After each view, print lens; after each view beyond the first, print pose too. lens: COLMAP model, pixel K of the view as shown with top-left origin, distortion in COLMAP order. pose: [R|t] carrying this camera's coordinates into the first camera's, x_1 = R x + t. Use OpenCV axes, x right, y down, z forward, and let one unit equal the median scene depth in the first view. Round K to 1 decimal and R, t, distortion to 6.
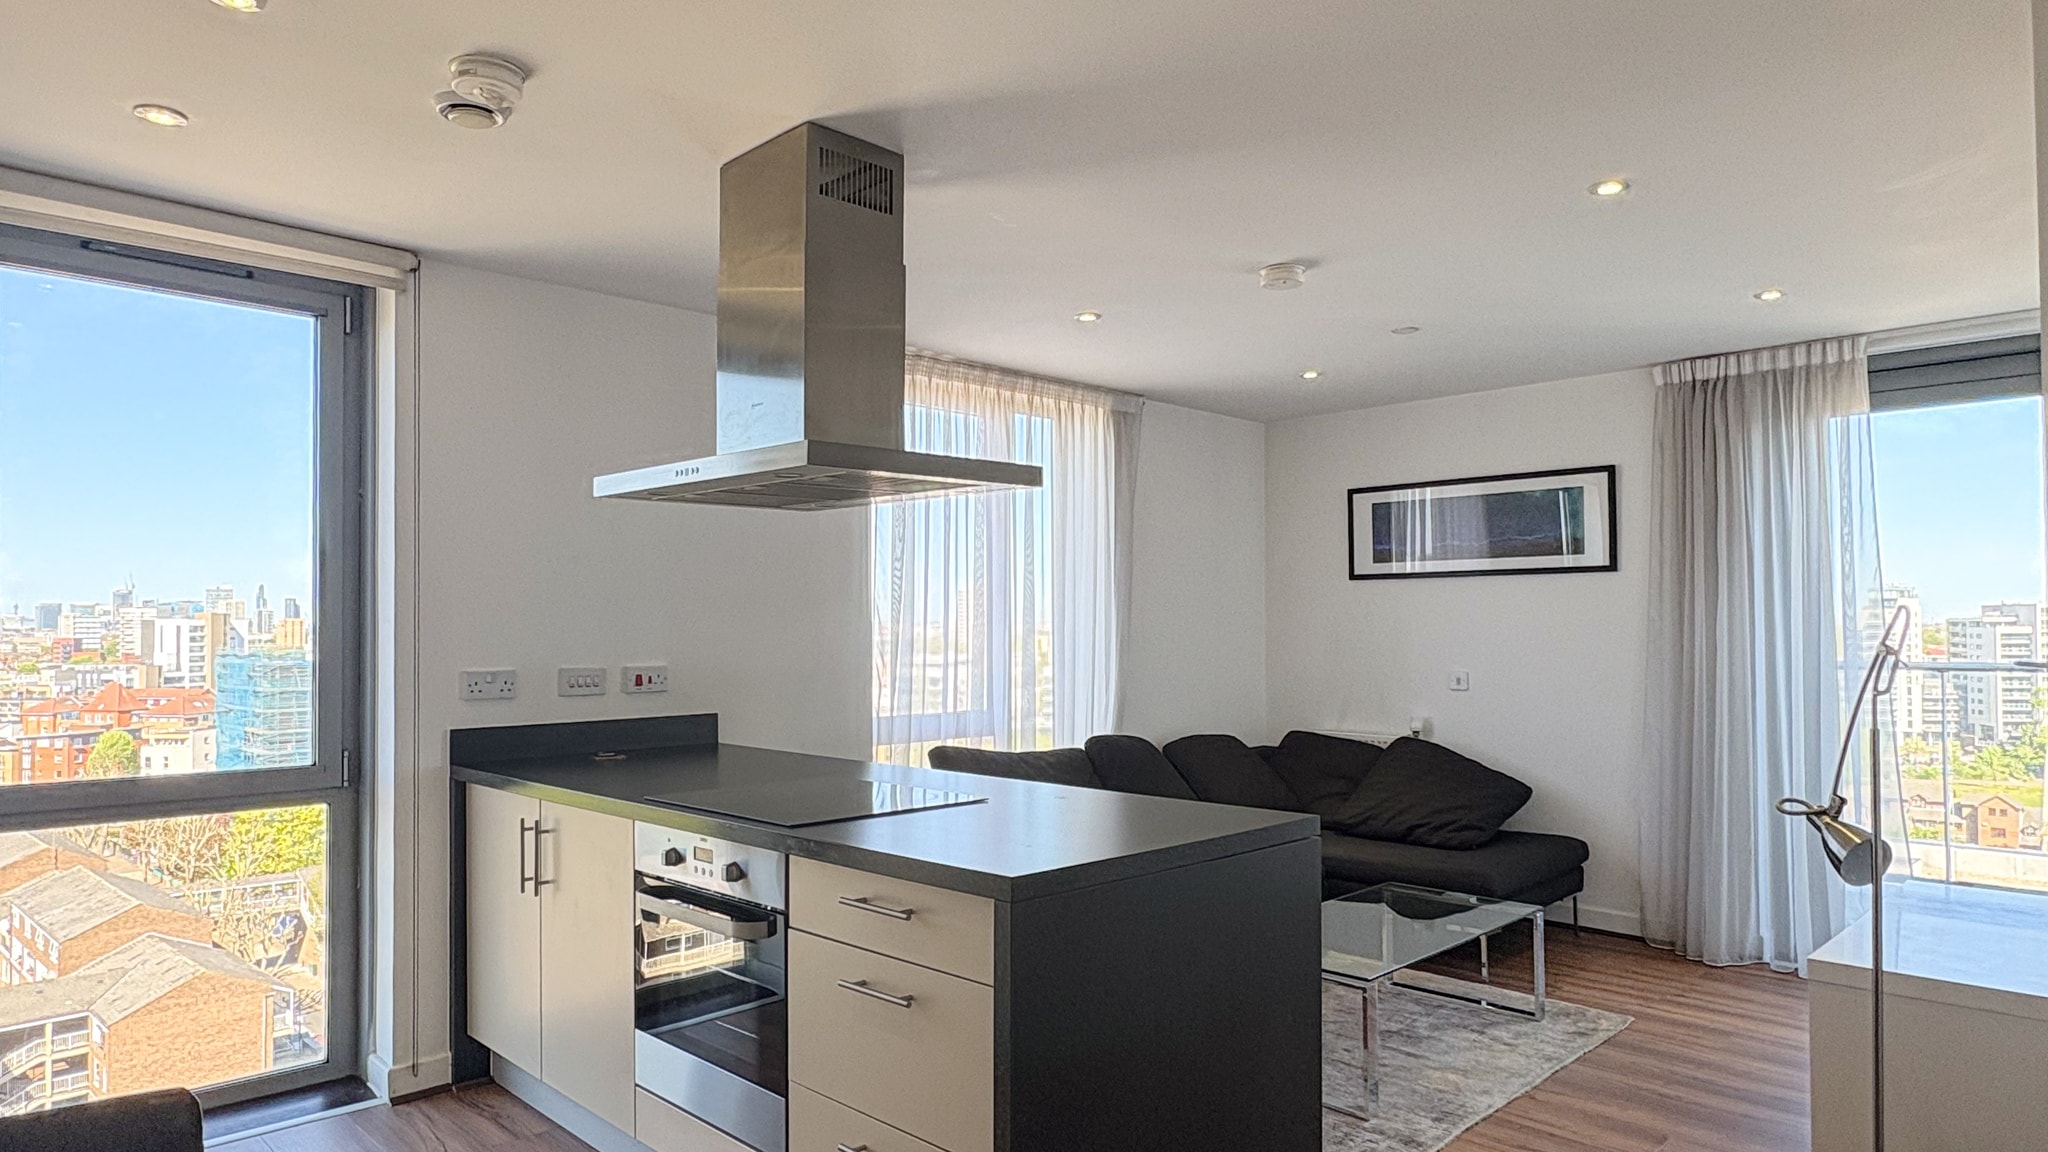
lens RADIAL K [[1238.3, 0, 1024.0], [0, 1238.3, 576.0], [0, 0, 1]] dist [-0.001146, -0.000385]
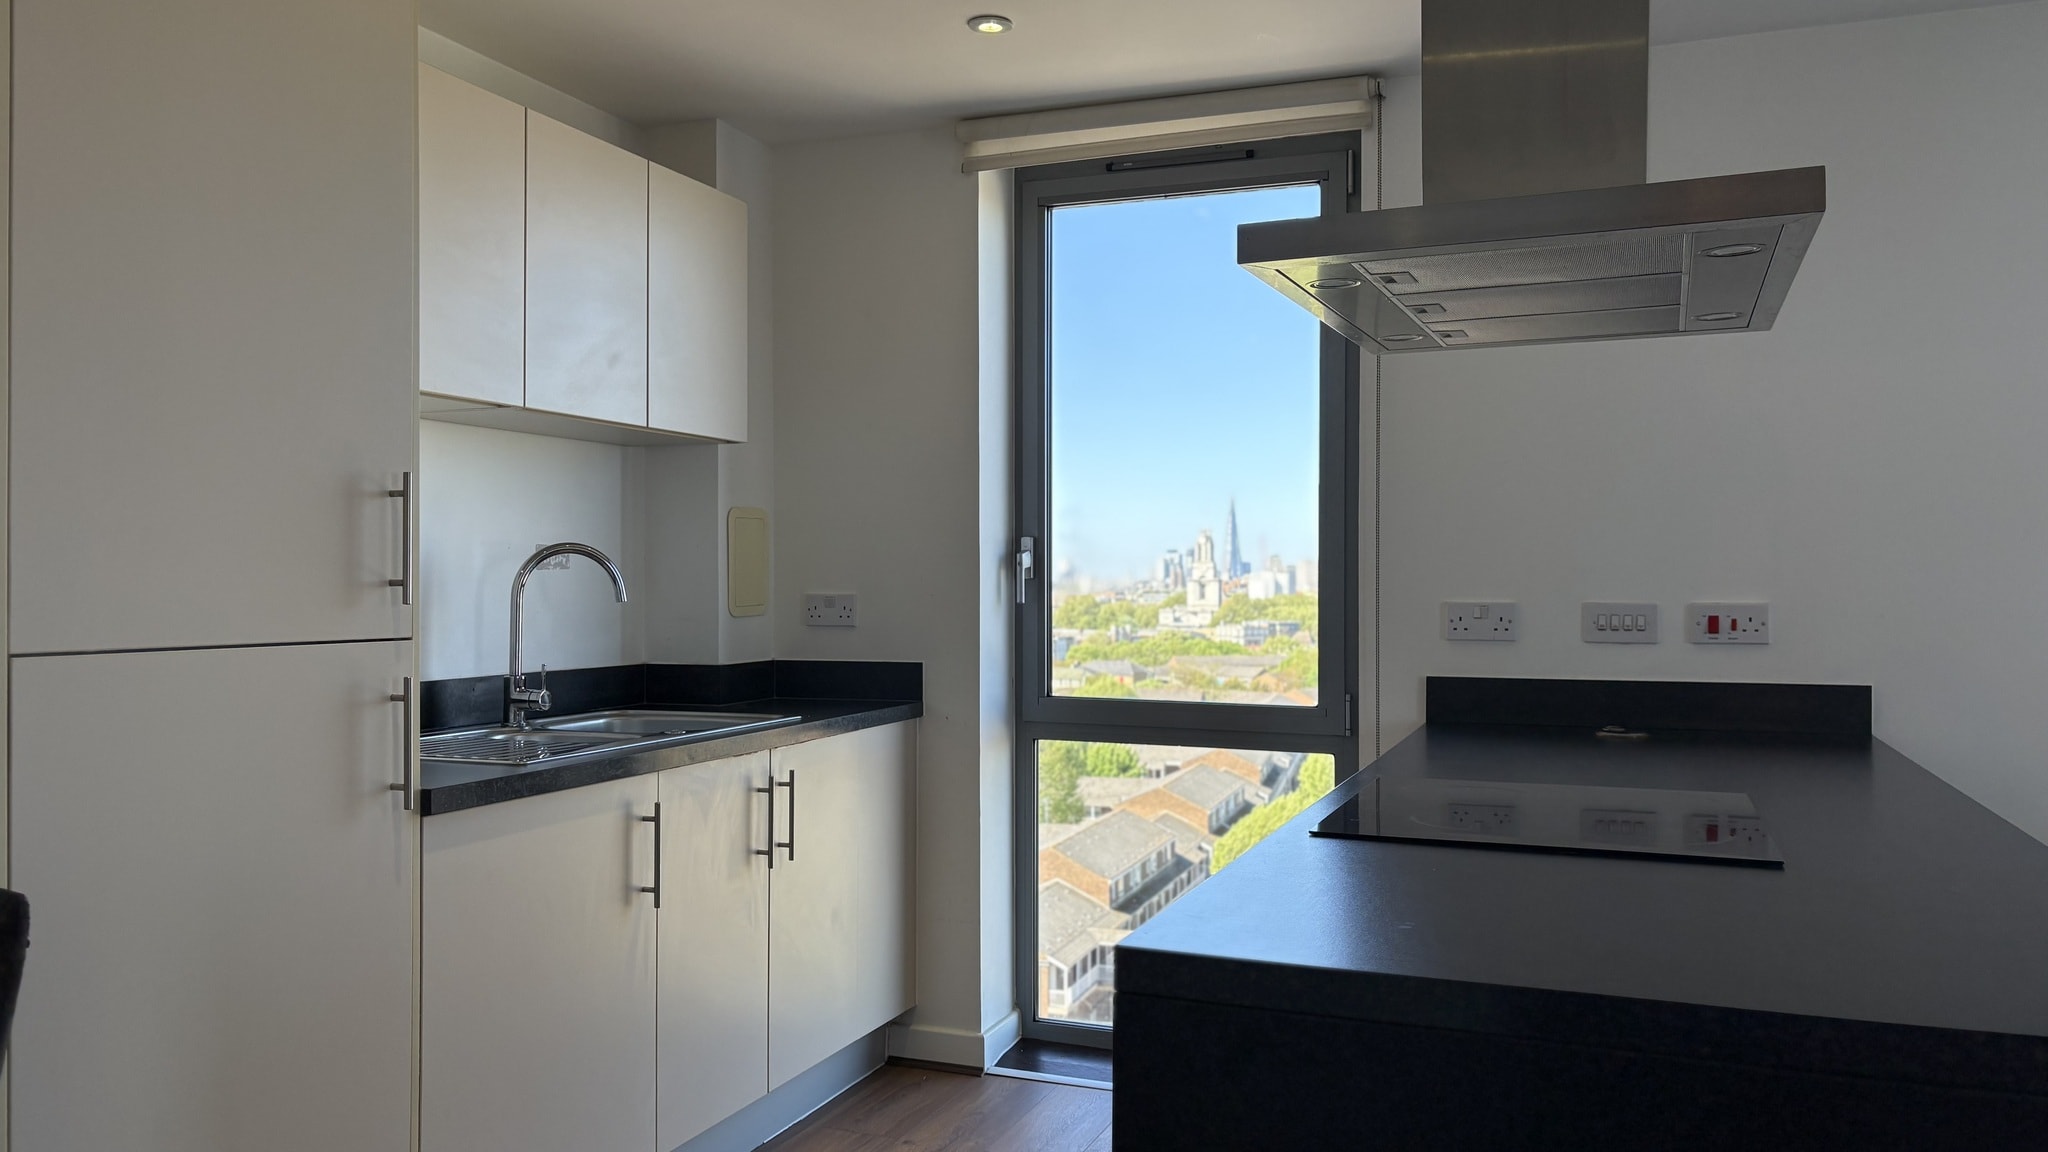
lens RADIAL K [[1507.0, 0, 1024.0], [0, 1507.0, 576.0], [0, 0, 1]] dist [-0.002511, -0.000365]
pose [[0.394186, 0.009964, -0.918977, 0.298839], [0.043790, 0.998602, 0.029611, 0.020989], [0.917987, -0.051914, 0.393198, 0.385729]]
